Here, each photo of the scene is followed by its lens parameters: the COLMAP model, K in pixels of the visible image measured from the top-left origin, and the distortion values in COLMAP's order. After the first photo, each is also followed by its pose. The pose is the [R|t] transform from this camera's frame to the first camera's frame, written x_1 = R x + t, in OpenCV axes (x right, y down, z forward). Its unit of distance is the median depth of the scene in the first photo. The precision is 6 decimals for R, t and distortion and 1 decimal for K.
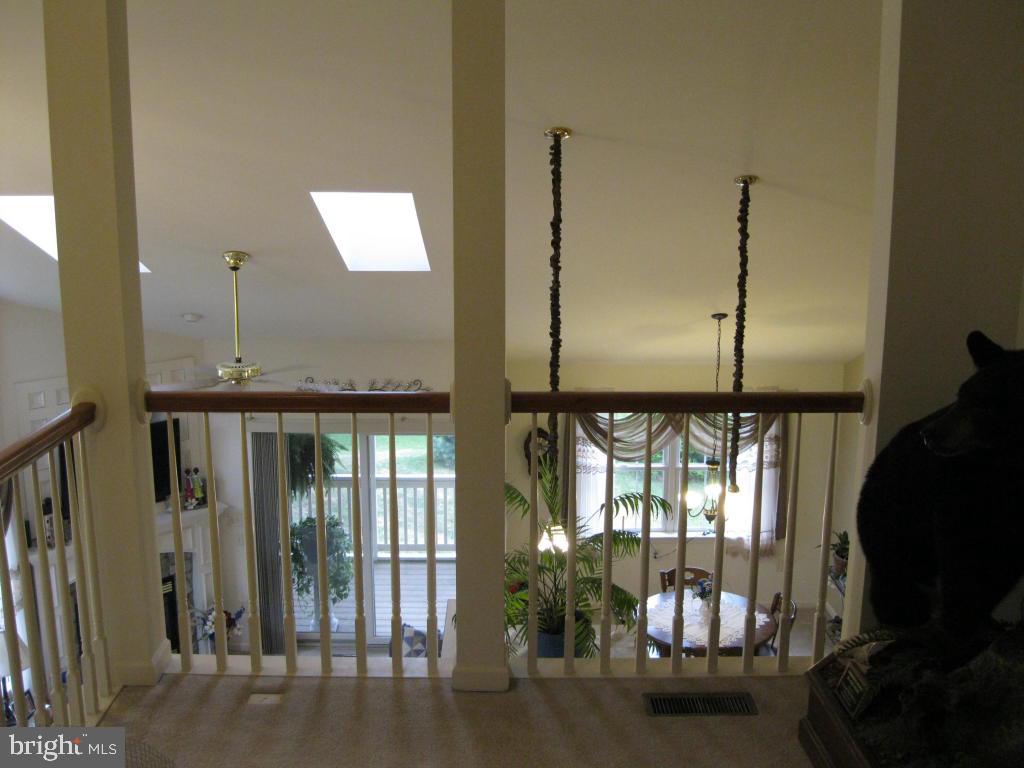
lens RADIAL K [[1048.6, 0, 497.2], [0, 1048.6, 360.0], [0, 0, 1]] dist [-0.120919, 0.034571]
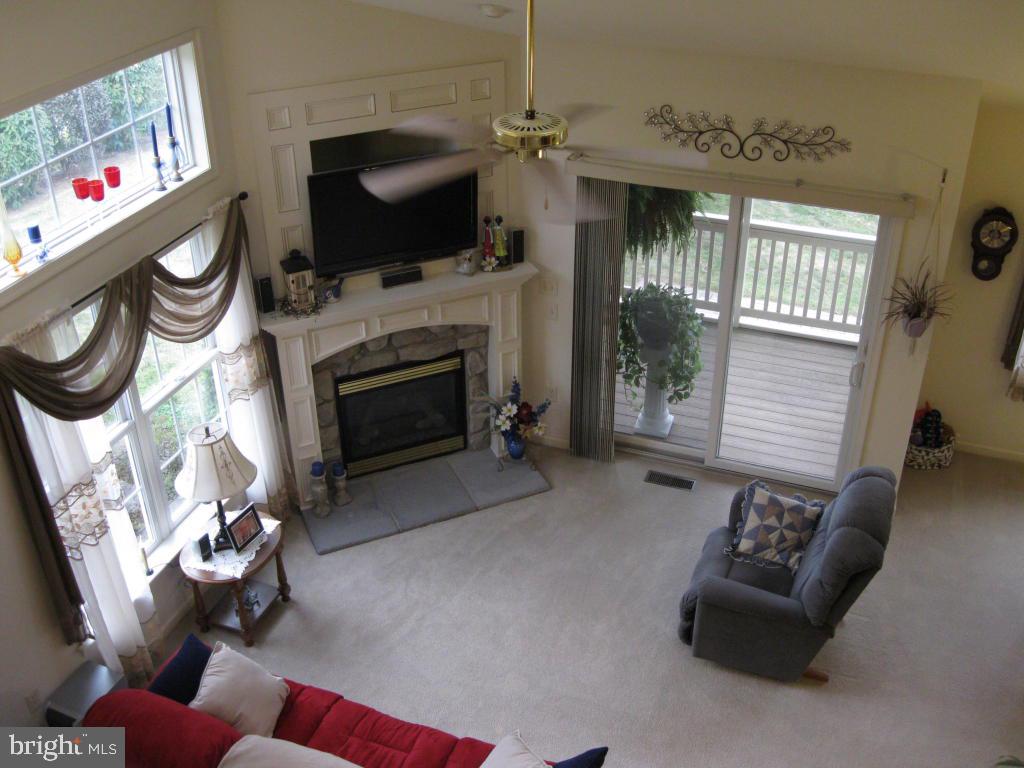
lens RADIAL K [[1048.6, 0, 497.2], [0, 1048.6, 360.0], [0, 0, 1]] dist [-0.120919, 0.034571]
pose [[0.932251, 0.169726, -0.319534, -0.038402], [-0.053701, 0.938272, 0.341703, -0.050481], [0.357806, -0.301393, 0.883819, 0.308696]]
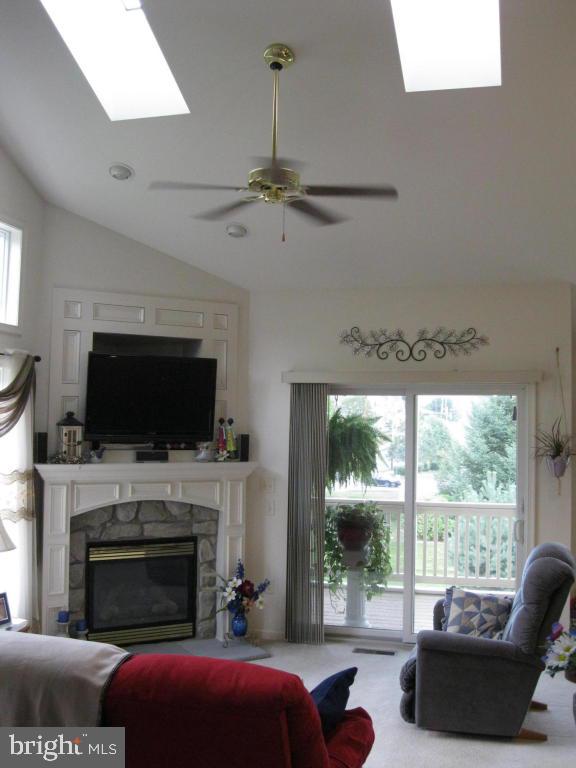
lens RADIAL K [[786.4, 0, 303.5], [0, 786.4, 378.4], [0, 0, 1]] dist [-0.120919, 0.034571]
pose [[0.969143, 0.003183, -0.246479, -0.048479], [-0.064262, 0.968603, -0.240165, 0.227938], [0.237976, 0.248593, 0.938919, 0.323672]]
